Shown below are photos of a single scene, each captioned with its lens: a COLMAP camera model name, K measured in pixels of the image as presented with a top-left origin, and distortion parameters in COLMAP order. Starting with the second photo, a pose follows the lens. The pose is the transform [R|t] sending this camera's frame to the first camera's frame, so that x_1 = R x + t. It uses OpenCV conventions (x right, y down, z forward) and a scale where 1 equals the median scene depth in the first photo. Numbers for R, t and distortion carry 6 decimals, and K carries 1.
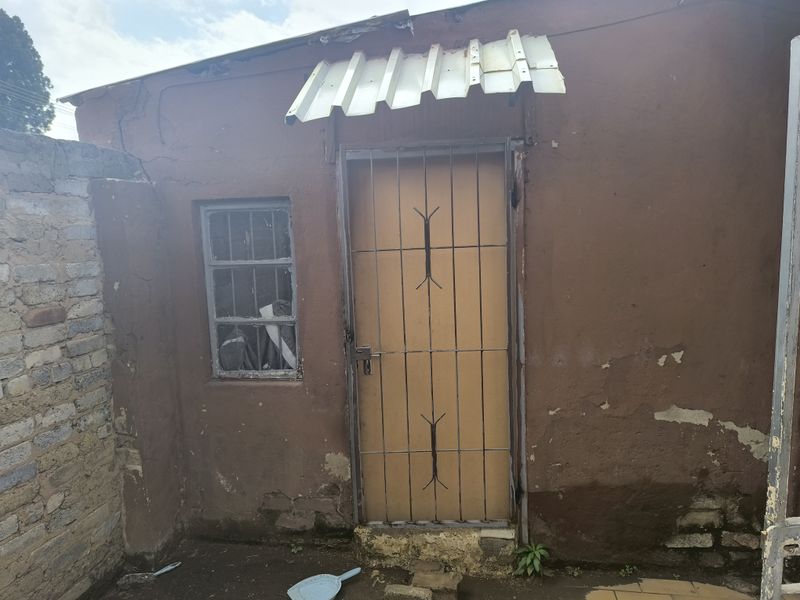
lens RADIAL K [[552.8, 0, 399.8], [0, 552.8, 300.6], [0, 0, 1]] dist [0.033243, -0.038592]
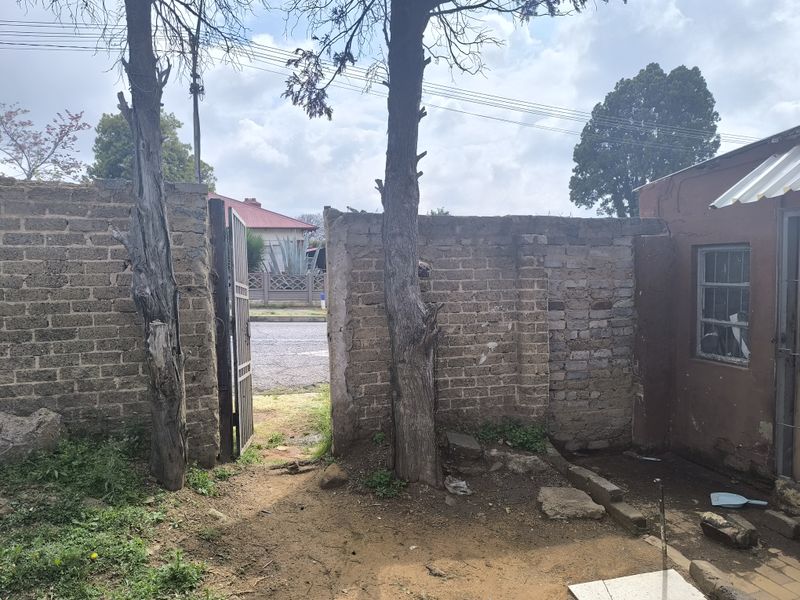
lens RADIAL K [[552.8, 0, 398.2], [0, 552.8, 302.0], [0, 0, 1]] dist [0.033243, -0.038592]
pose [[0.463362, 0.085266, -0.882057, 0.665662], [-0.101845, 0.993889, 0.042575, 0.005459], [0.880297, 0.070105, 0.469215, -0.508311]]
